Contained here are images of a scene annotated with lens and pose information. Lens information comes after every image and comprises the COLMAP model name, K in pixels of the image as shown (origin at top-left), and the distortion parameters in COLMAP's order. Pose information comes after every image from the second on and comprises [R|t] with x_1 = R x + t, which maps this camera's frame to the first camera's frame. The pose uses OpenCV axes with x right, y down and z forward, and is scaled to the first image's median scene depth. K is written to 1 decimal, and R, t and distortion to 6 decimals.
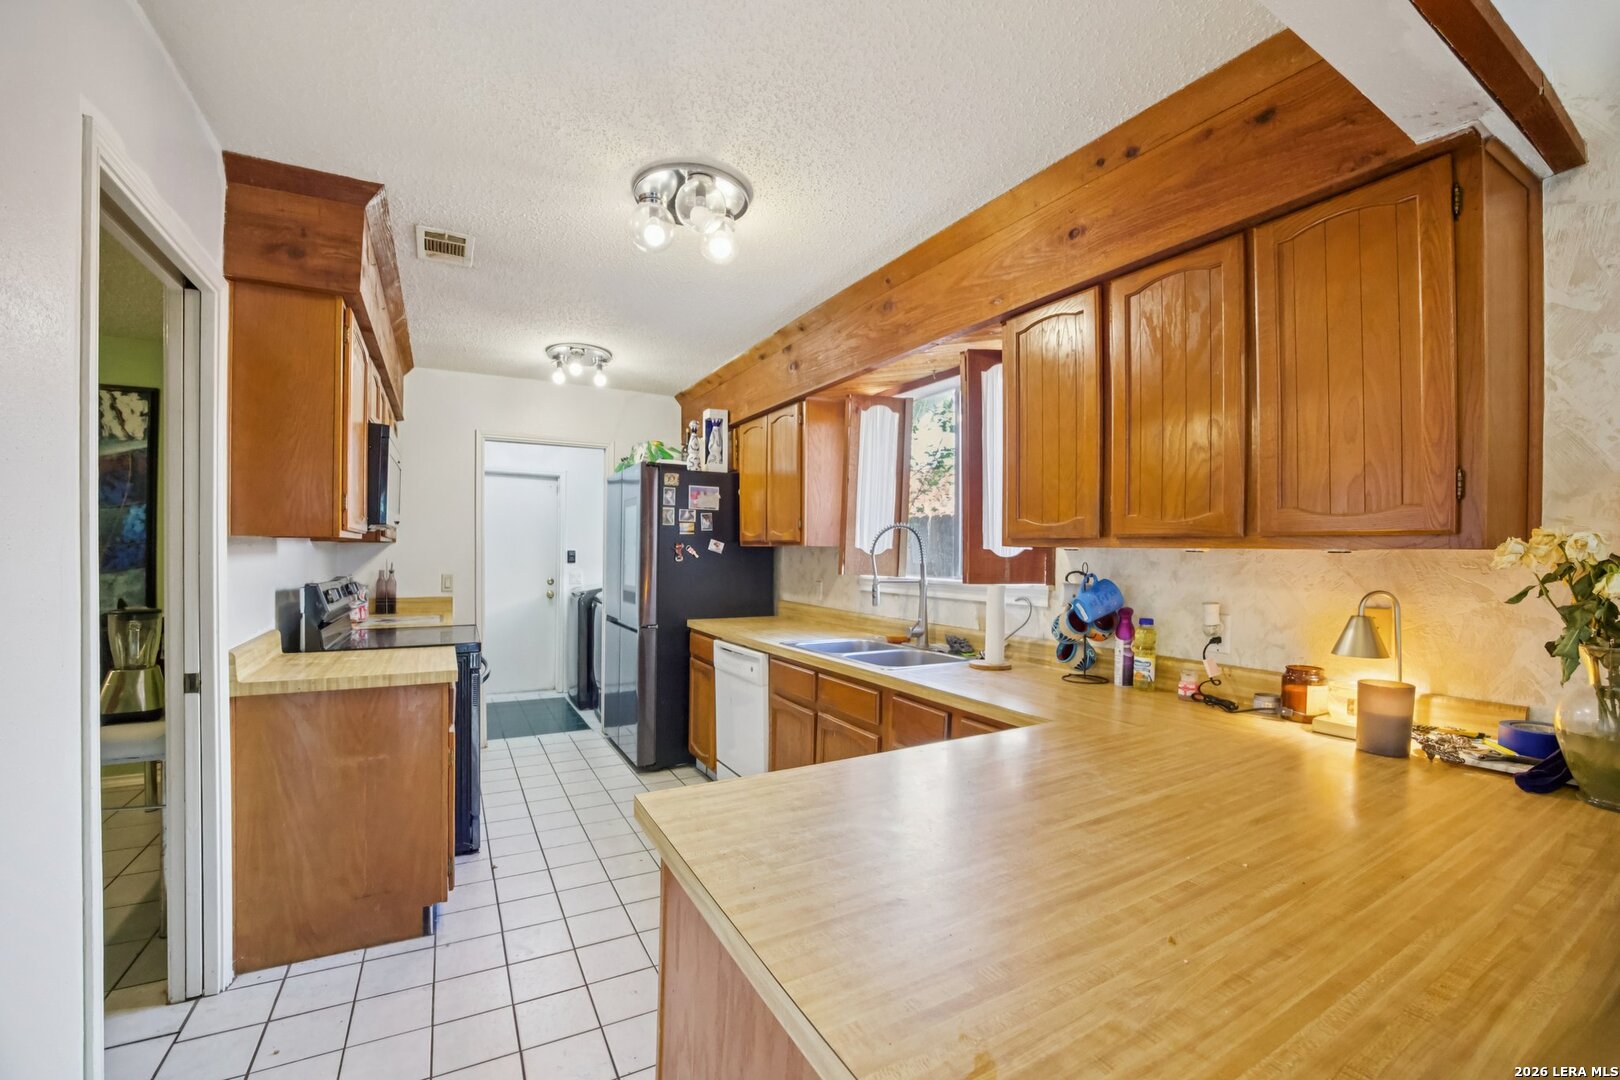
lens RADIAL K [[651.9, 0, 815.1], [0, 651.9, 529.8], [0, 0, 1]] dist [-0.025529, -0.000092]
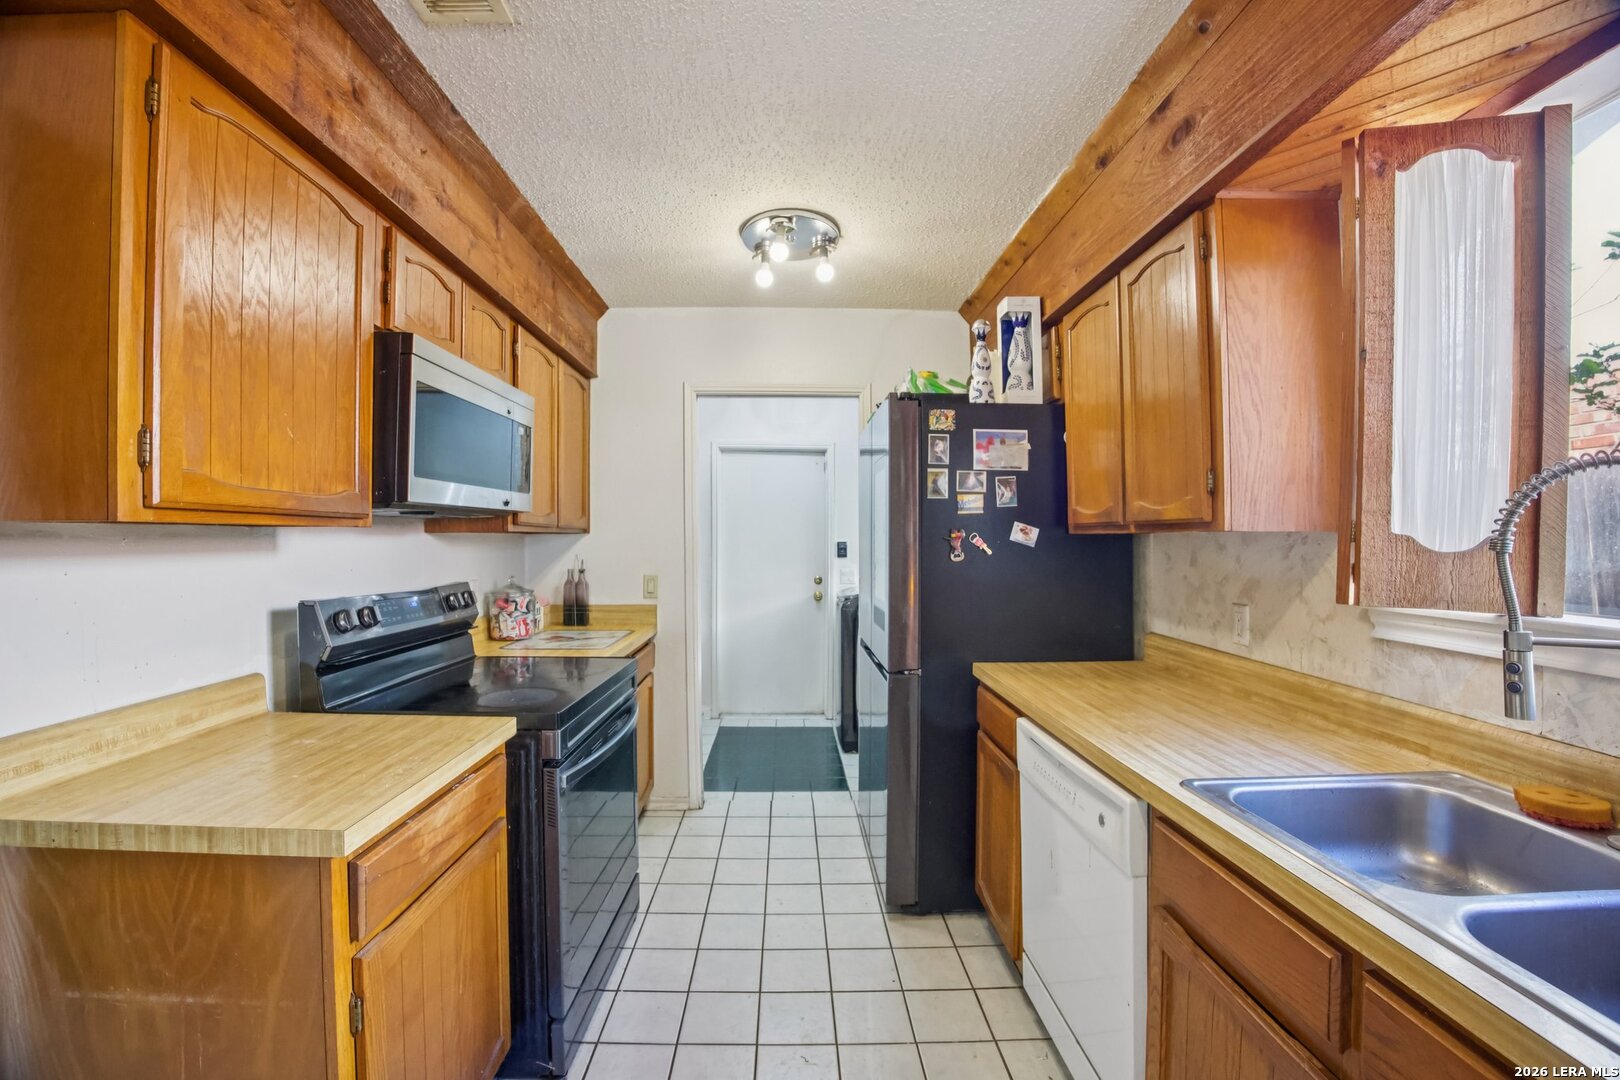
lens RADIAL K [[654.0, 0, 794.9], [0, 654.0, 530.3], [0, 0, 1]] dist [-0.073506, 0.010503]
pose [[0.872300, -0.012264, -0.488818, -0.052267], [0.020135, 0.999738, 0.010849, 0.012259], [0.488557, -0.019306, 0.872319, 0.426110]]
